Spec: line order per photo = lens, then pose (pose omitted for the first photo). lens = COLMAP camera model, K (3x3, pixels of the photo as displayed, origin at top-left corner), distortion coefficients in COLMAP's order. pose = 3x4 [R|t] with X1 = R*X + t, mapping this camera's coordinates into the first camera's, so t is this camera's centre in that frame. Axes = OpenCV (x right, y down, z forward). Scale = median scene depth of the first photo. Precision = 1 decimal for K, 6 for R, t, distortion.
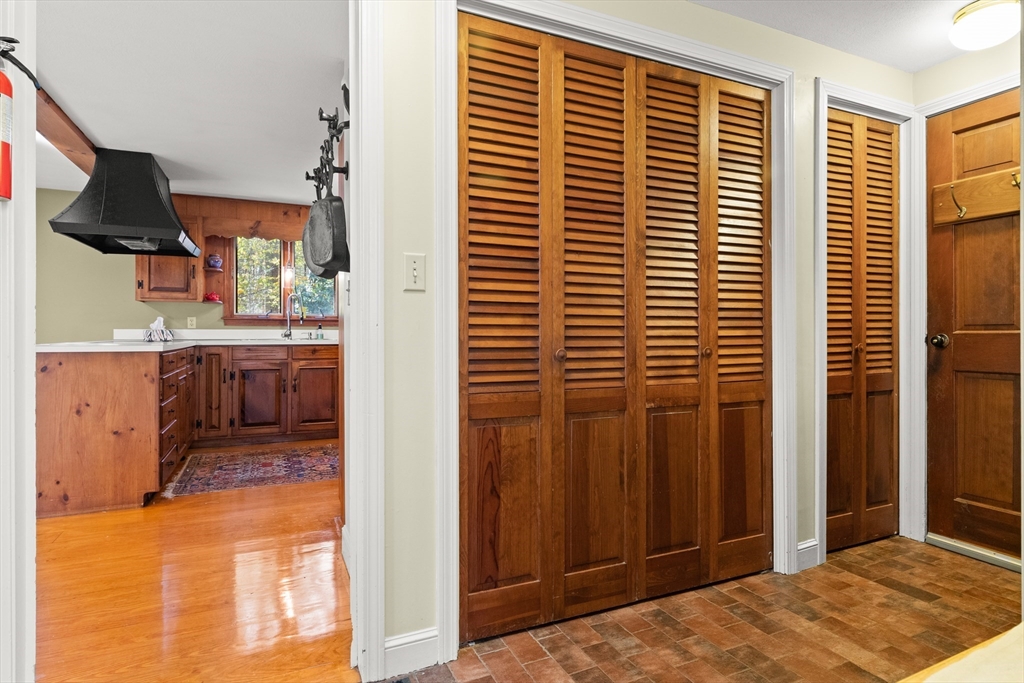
lens RADIAL K [[555.2, 0, 520.4], [0, 555.2, 333.3], [0, 0, 1]] dist [-0.004192, -0.000033]
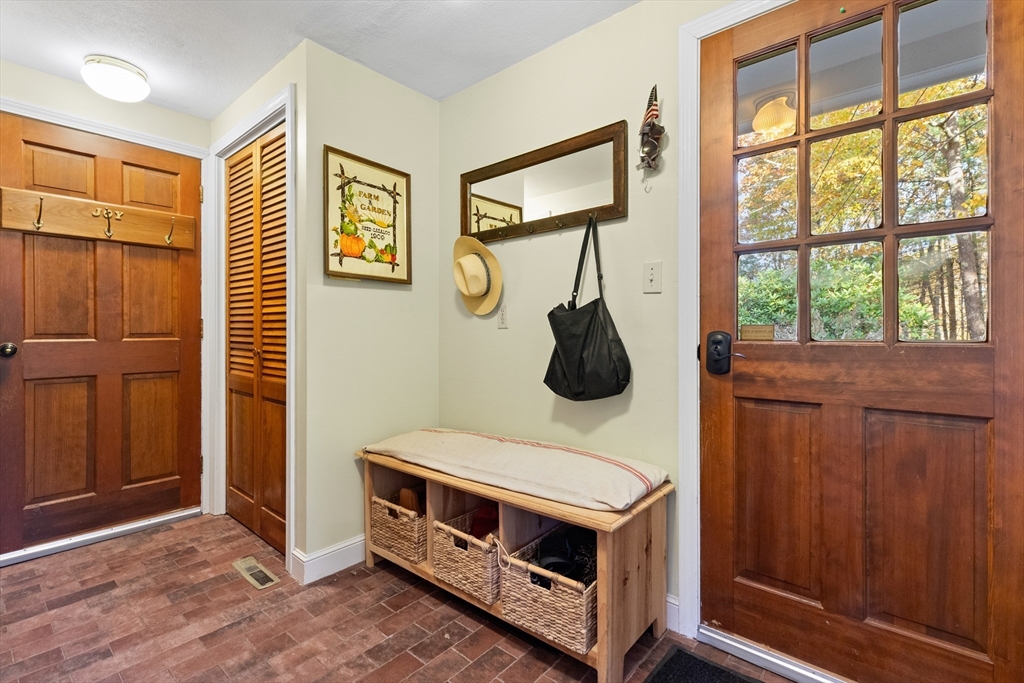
lens RADIAL K [[464.0, 0, 515.3], [0, 464.0, 339.0], [0, 0, 1]] dist [0.002581, 0.000385]
pose [[-0.424445, -0.004664, 0.905442, -0.360206], [0.001764, 0.999981, 0.005978, -0.009157], [-0.905452, 0.004135, -0.424428, 0.565187]]
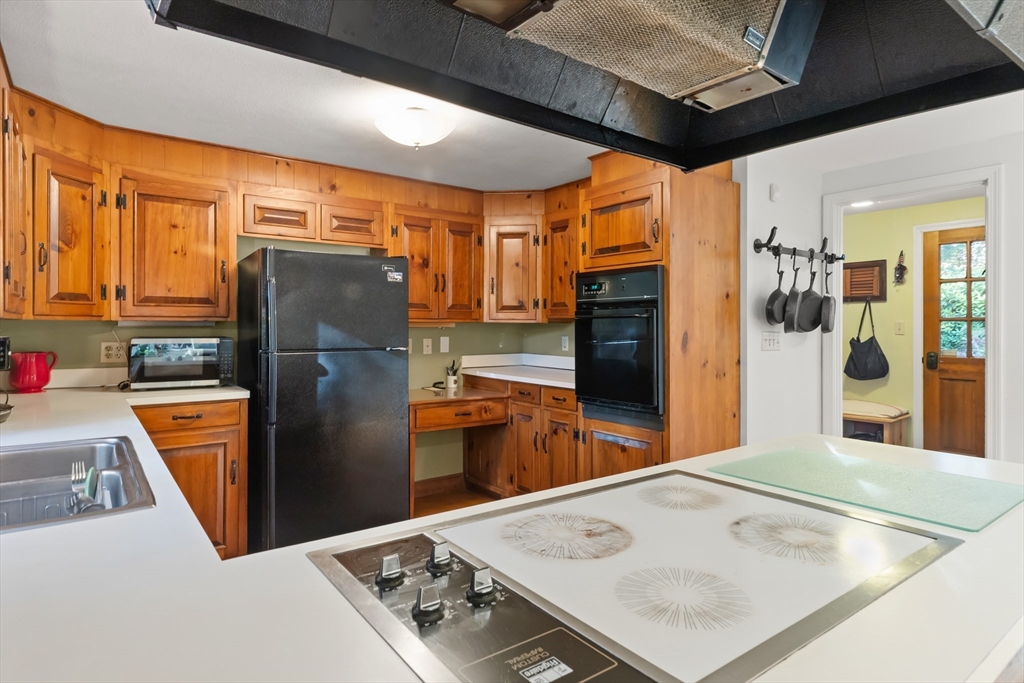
lens RADIAL K [[555.2, 0, 515.8], [0, 555.2, 325.7], [0, 0, 1]] dist [-0.004192, -0.000033]
pose [[-0.229107, 0.002545, 0.973398, -1.966172], [-0.002686, 0.999991, -0.003246, -0.139463], [-0.973397, -0.003358, -0.229098, 2.531468]]
